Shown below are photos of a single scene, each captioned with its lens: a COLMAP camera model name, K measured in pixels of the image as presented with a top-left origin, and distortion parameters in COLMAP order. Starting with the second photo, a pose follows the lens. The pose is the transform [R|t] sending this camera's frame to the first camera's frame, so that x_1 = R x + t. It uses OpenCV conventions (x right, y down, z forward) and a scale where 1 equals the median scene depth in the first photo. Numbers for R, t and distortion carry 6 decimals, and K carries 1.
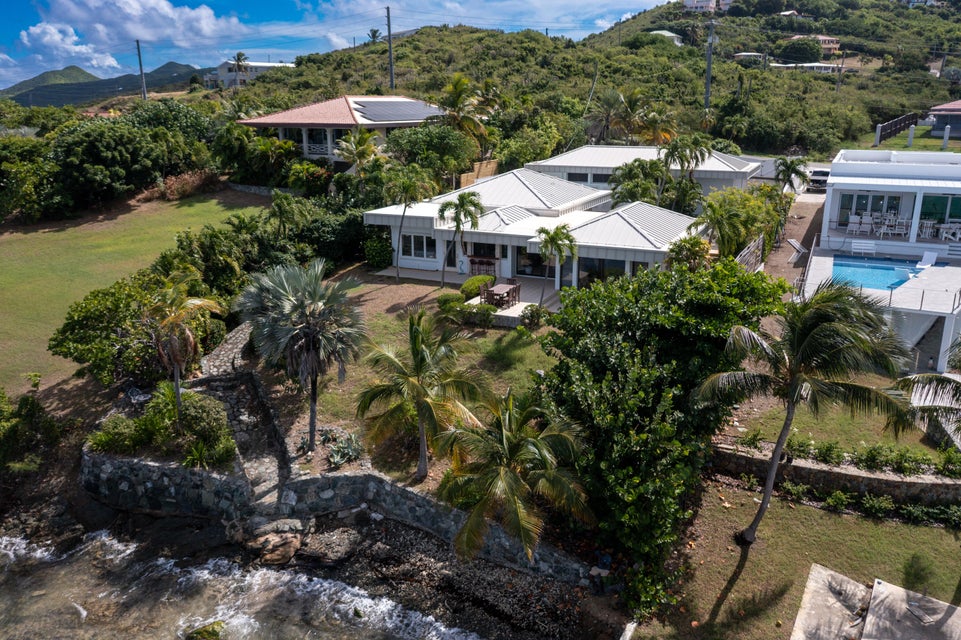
lens RADIAL K [[749.6, 0, 480.5], [0, 749.6, 320.0], [0, 0, 1]] dist [-0.003679, -0.000424]
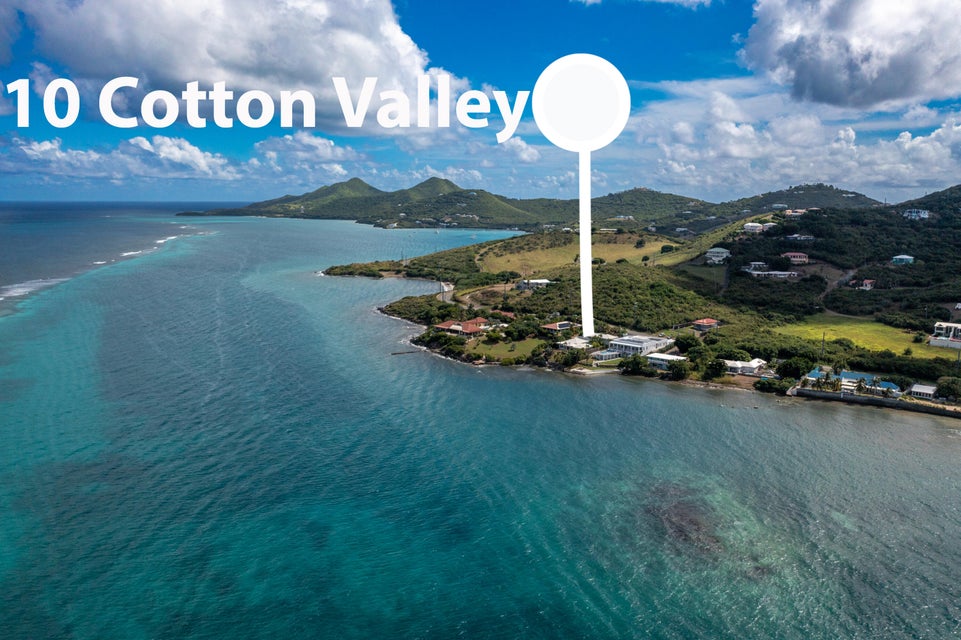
lens RADIAL K [[749.6, 0, 480.5], [0, 749.6, 320.0], [0, 0, 1]] dist [-0.003679, -0.000424]
pose [[0.957450, 0.043633, -0.285281, 1.881589], [-0.078551, 0.990585, -0.112125, 0.828597], [0.277703, 0.129763, 0.951863, -9.681517]]
